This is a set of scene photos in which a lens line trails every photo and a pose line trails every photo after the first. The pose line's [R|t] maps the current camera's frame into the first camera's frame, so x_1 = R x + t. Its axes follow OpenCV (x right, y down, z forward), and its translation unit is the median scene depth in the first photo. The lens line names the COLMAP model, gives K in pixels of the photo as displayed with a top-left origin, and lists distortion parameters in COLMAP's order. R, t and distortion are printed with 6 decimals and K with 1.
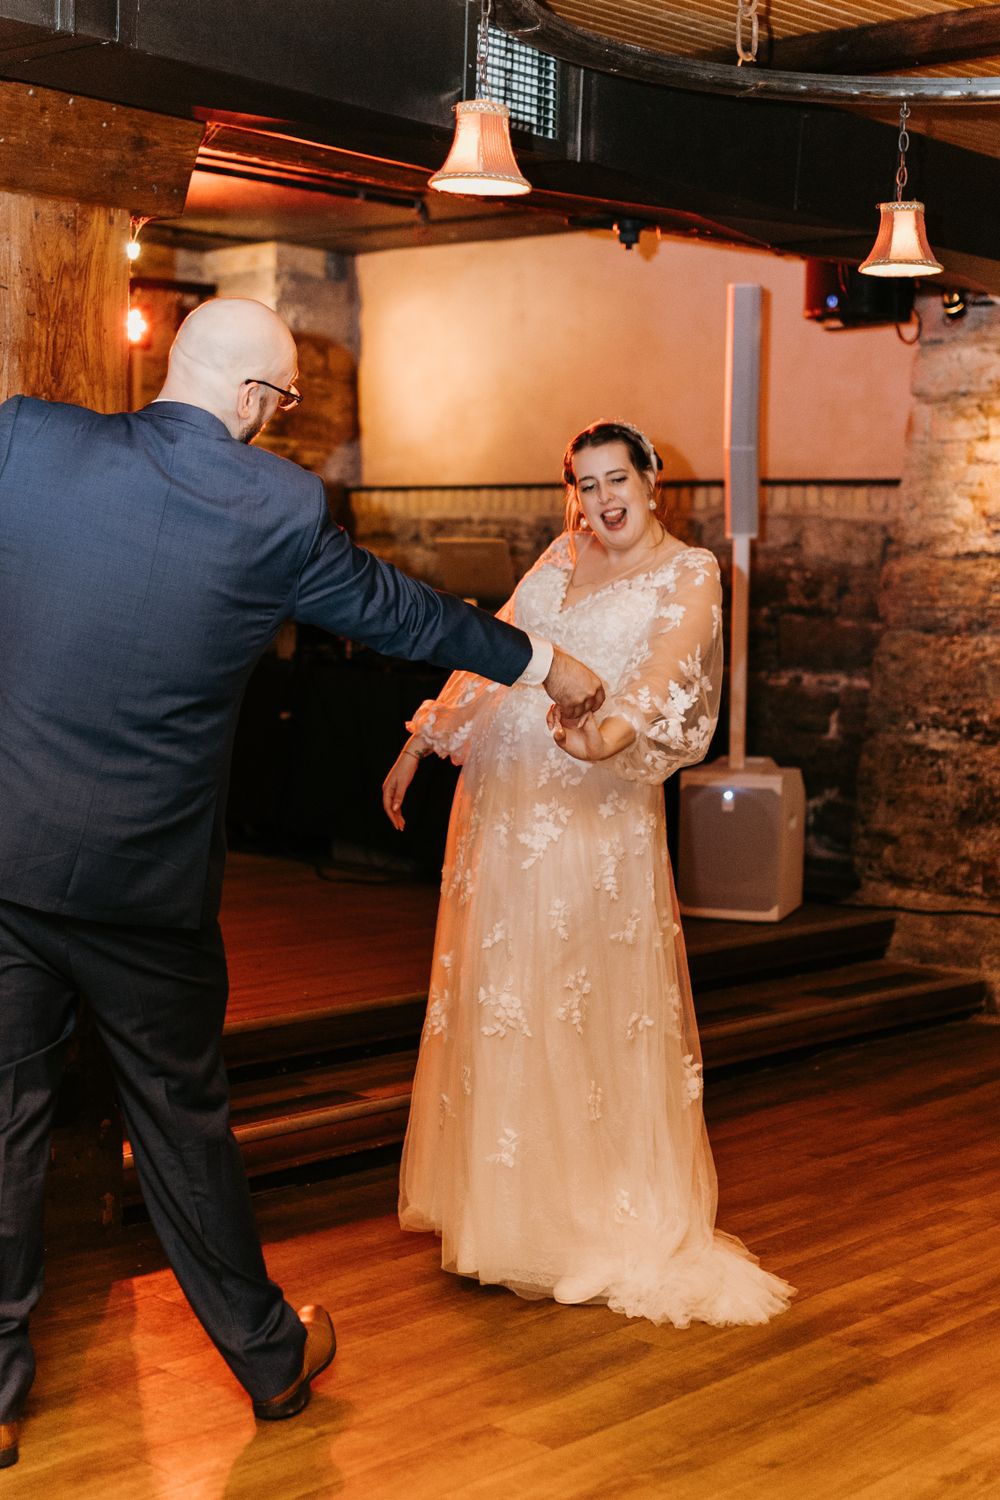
lens RADIAL K [[2286.7, 0, 482.4], [0, 2286.7, 757.0], [0, 0, 1]] dist [0.072445, -0.346110]
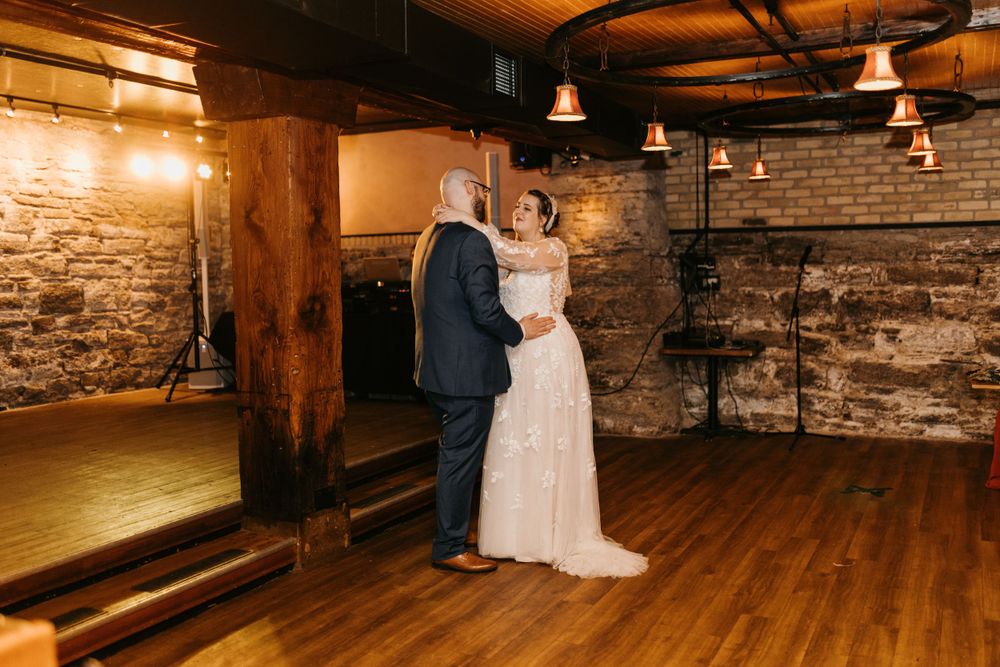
lens RADIAL K [[948.0, 0, 500.0], [0, 948.0, 333.5], [0, 0, 1]] dist [-0.000814, 0.005260]
pose [[0.957700, -0.059748, 0.281496, -0.219983], [0.063155, 0.997999, -0.003036, -0.004244], [-0.280751, 0.020685, 0.959558, 0.000072]]
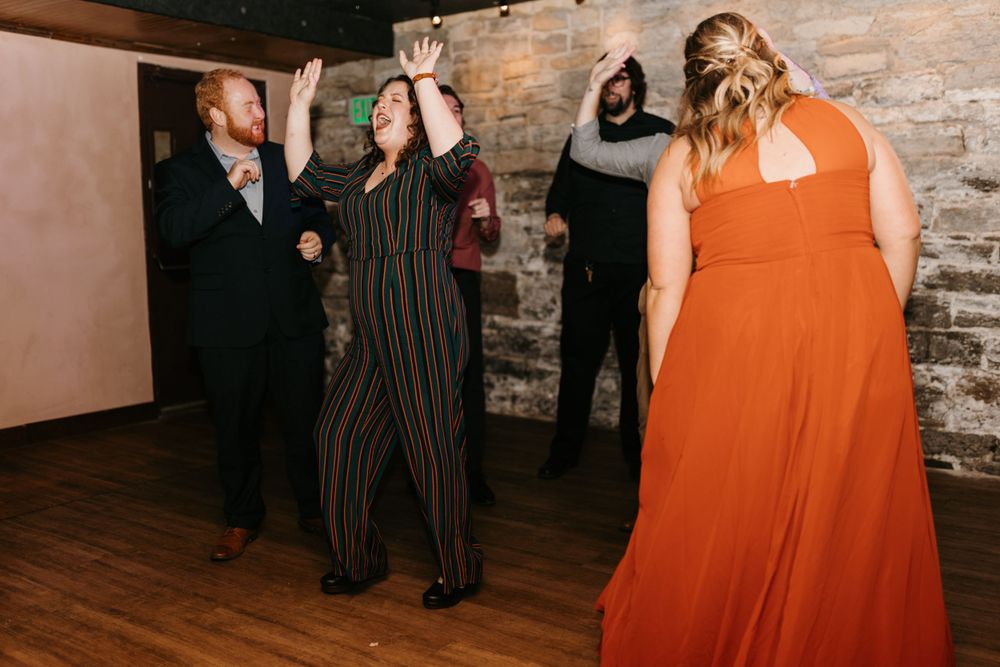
lens RADIAL K [[948.0, 0, 500.0], [0, 948.0, 333.5], [0, 0, 1]] dist [-0.000814, 0.005260]
pose [[0.140309, 0.079878, -0.986880, 0.158980], [-0.069983, 0.995047, 0.070590, -0.078368], [0.987631, 0.059160, 0.145204, 0.954745]]
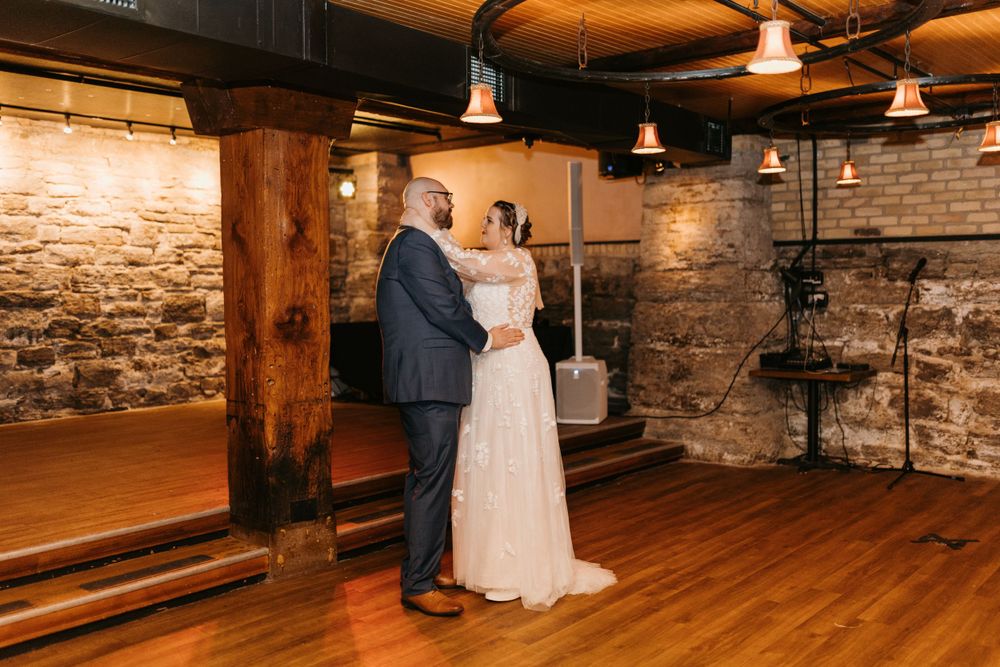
lens RADIAL K [[948.0, 0, 500.0], [0, 948.0, 333.5], [0, 0, 1]] dist [-0.000814, 0.005260]
pose [[0.998319, -0.036785, 0.044780, -0.019450], [0.038190, 0.998792, -0.030921, 0.004780], [-0.043589, 0.032579, 0.998518, 0.004574]]
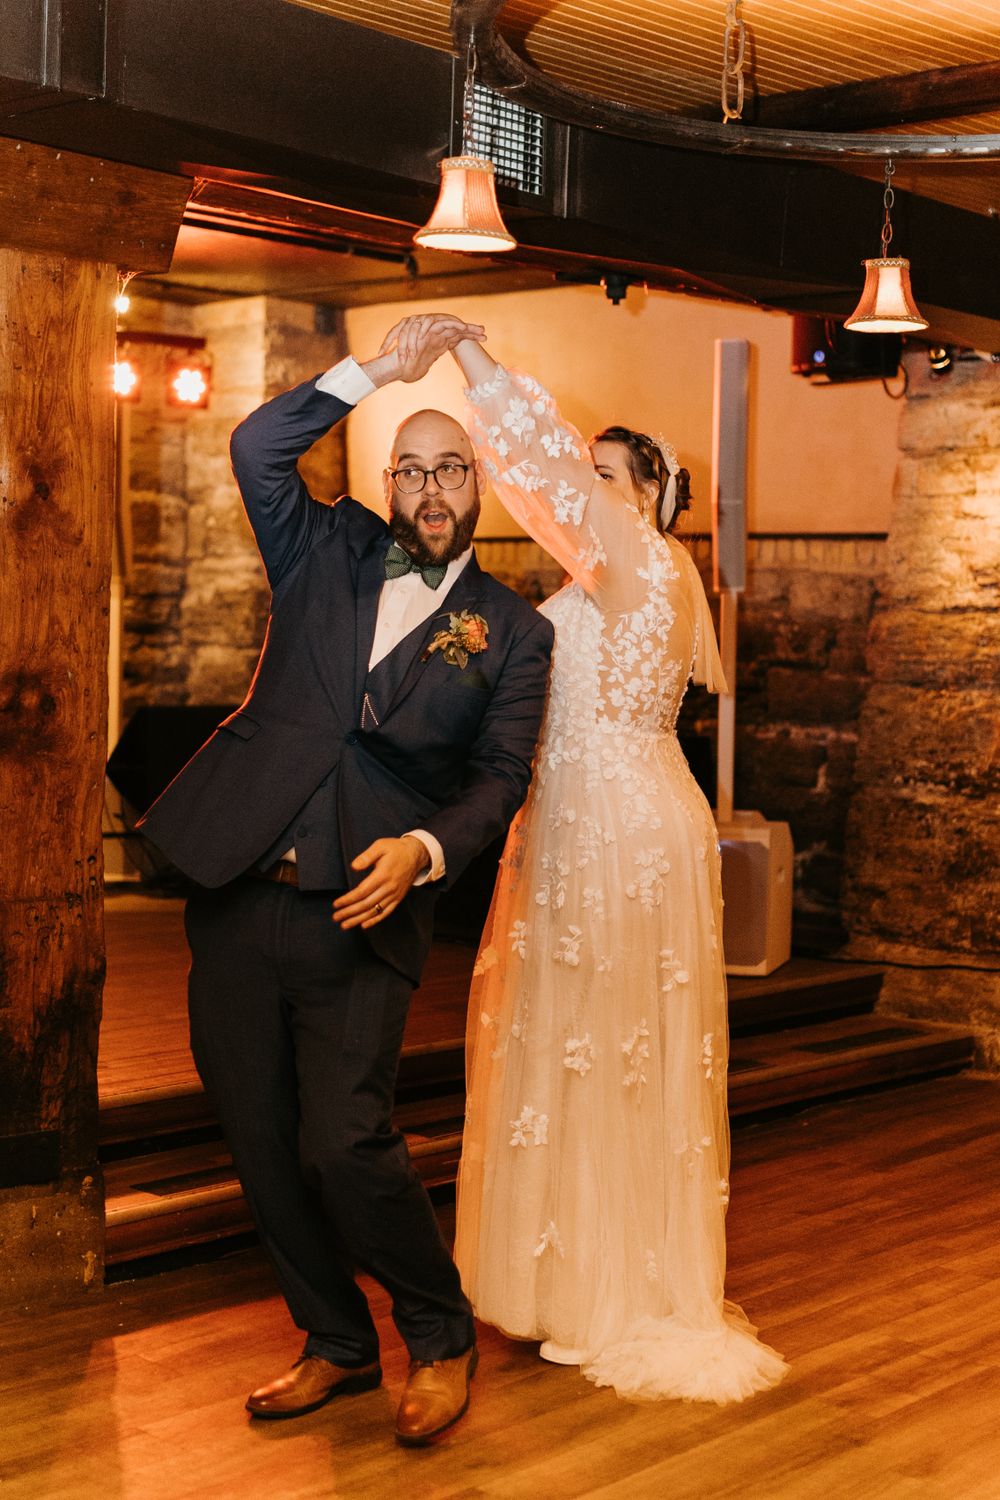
lens RADIAL K [[2286.7, 0, 482.4], [0, 2286.7, 757.0], [0, 0, 1]] dist [0.072445, -0.346110]
pose [[0.999989, 0.001515, 0.004439, 0.001315], [-0.001414, 0.999746, -0.022500, -0.000946], [-0.004472, 0.022493, 0.999737, 0.002671]]
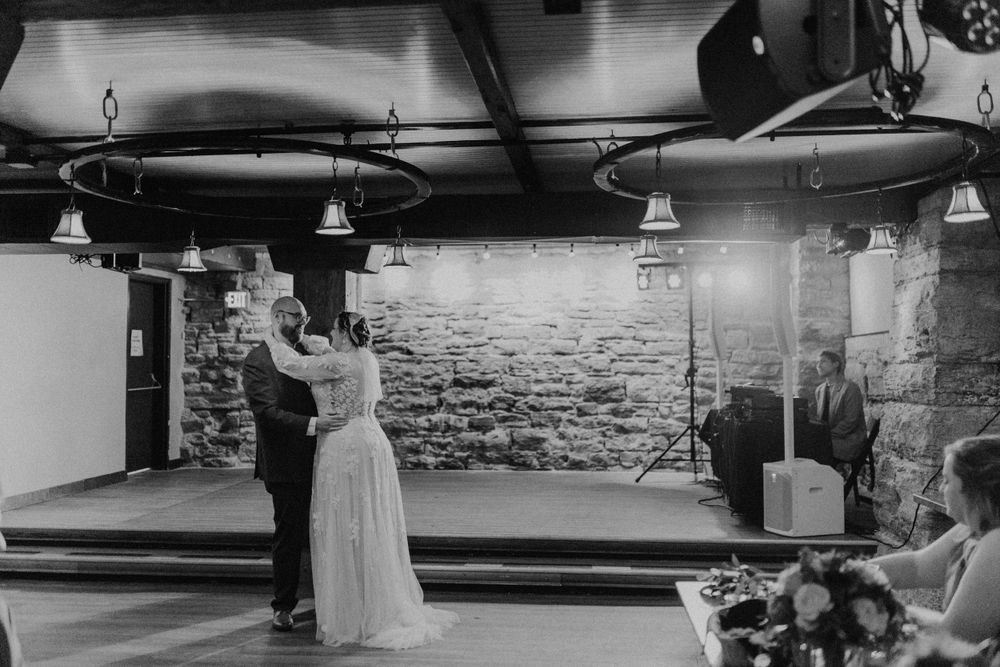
lens RADIAL K [[948.0, 0, 500.0], [0, 948.0, 333.5], [0, 0, 1]] dist [-0.000814, 0.005260]
pose [[0.598520, -0.052525, -0.799384, 0.823811], [-0.049509, 0.993516, -0.102349, -0.014574], [0.799577, 0.100834, 0.592038, 0.296427]]
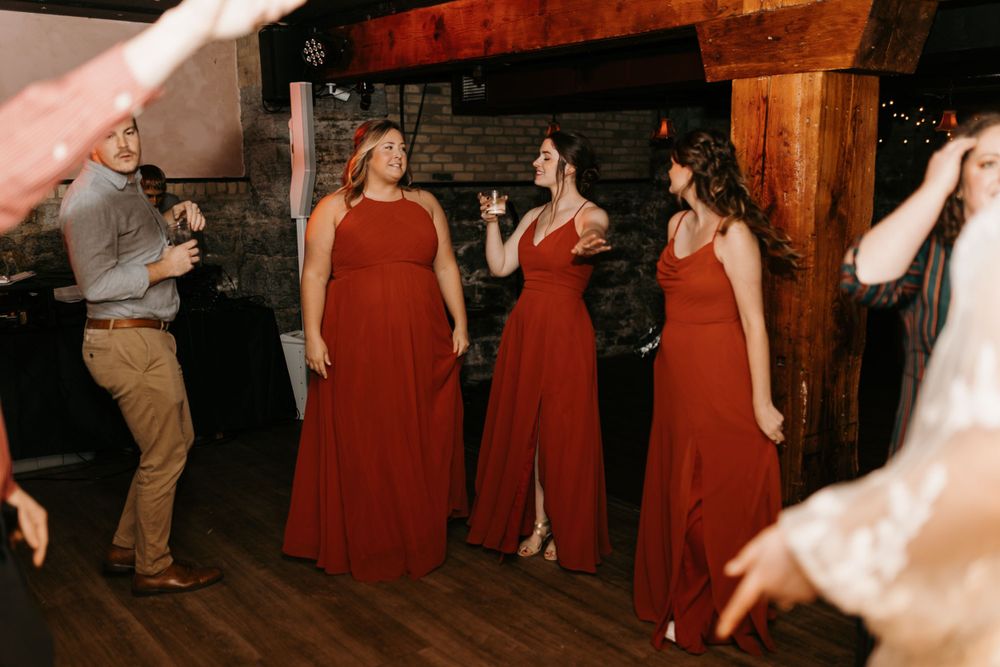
lens RADIAL K [[948.0, 0, 500.0], [0, 948.0, 333.5], [0, 0, 1]] dist [-0.000814, 0.005260]
pose [[0.146057, -0.194484, 0.969971, -0.780986], [0.097918, 0.978513, 0.181452, -0.156382], [-0.984418, 0.068475, 0.161962, 0.876736]]
